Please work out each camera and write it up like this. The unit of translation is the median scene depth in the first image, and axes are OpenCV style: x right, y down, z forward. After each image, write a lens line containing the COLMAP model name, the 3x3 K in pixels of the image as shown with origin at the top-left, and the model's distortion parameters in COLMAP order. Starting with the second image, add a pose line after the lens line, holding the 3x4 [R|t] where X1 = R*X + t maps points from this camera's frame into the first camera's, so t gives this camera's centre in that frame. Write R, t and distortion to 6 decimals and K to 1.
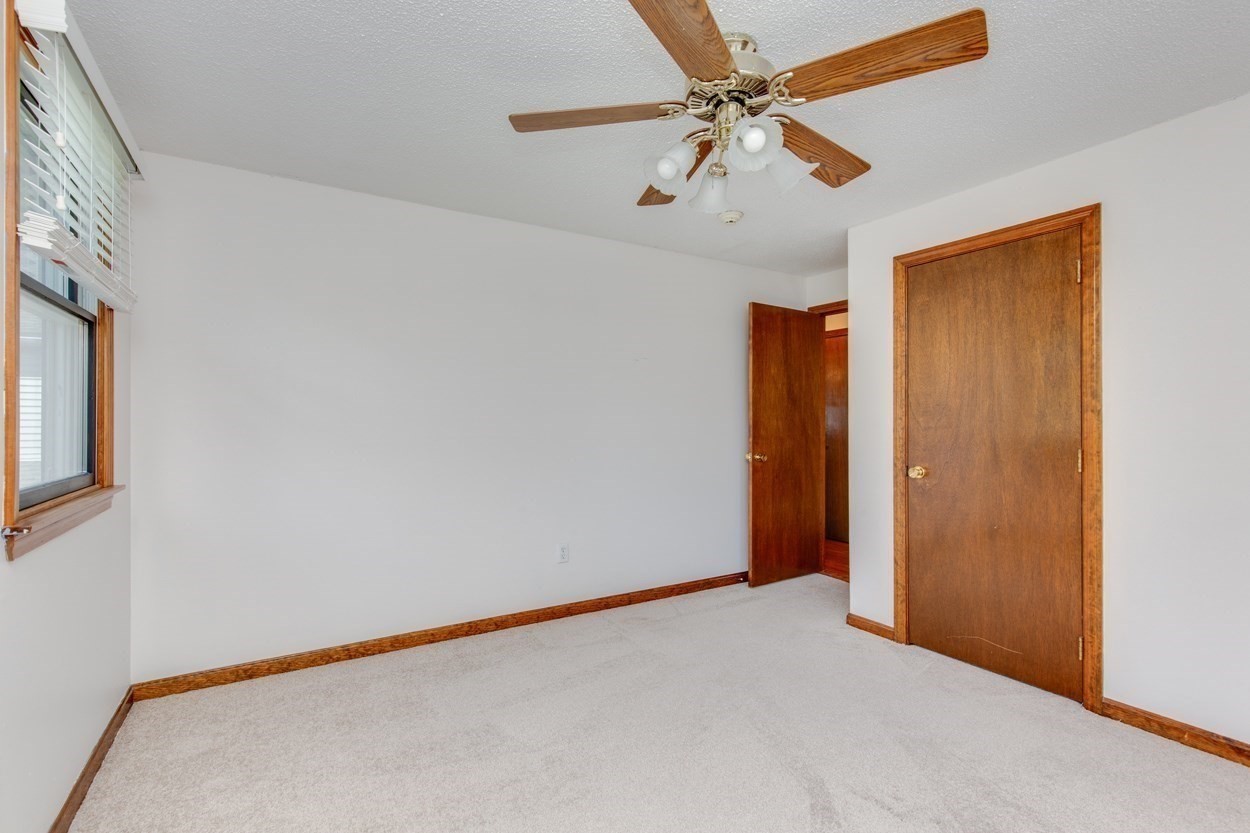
lens RADIAL K [[578.4, 0, 622.0], [0, 578.4, 419.6], [0, 0, 1]] dist [0.021229, 0.000435]
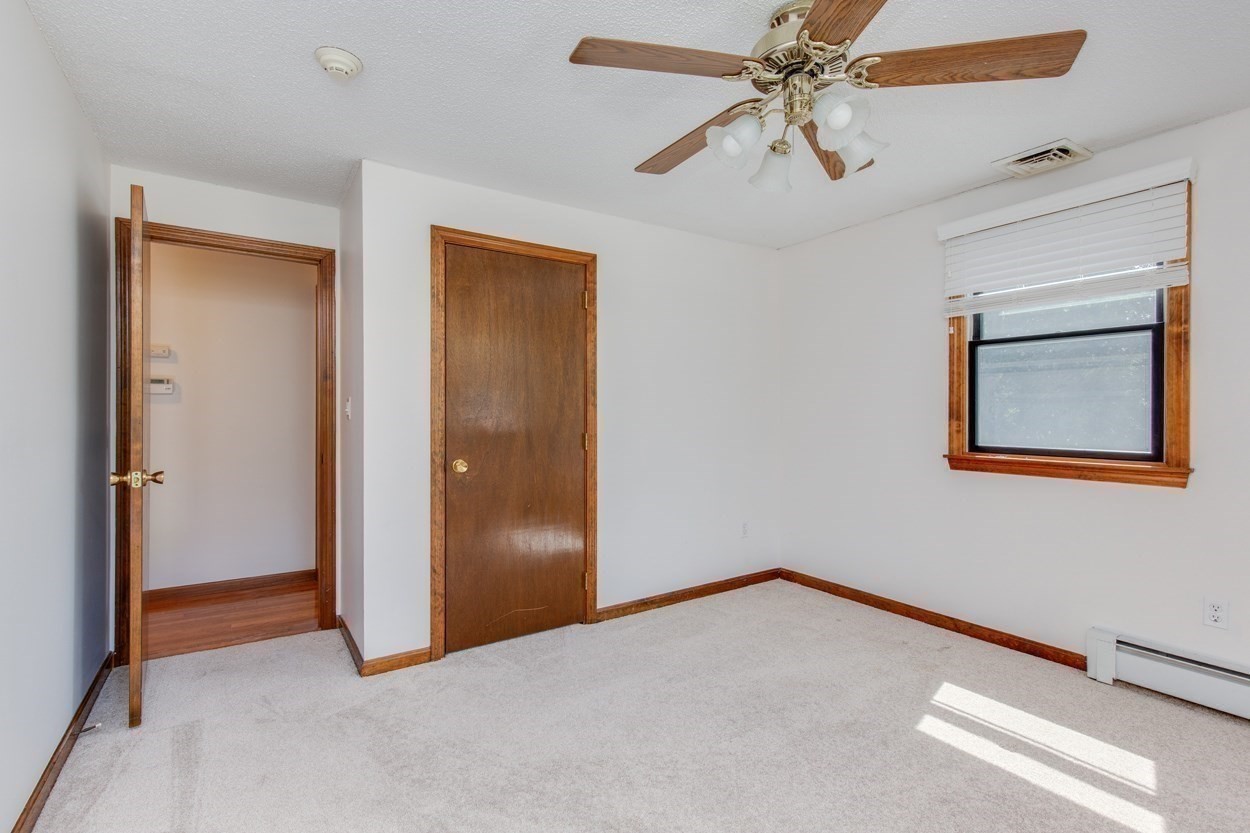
lens RADIAL K [[578.4, 0, 644.9], [0, 578.4, 419.1], [0, 0, 1]] dist [0.021229, 0.000435]
pose [[-0.041551, -0.004413, 0.999127, -0.487052], [-0.000799, 0.999990, 0.004384, 0.011971], [-0.999136, -0.000616, -0.041554, 0.819585]]
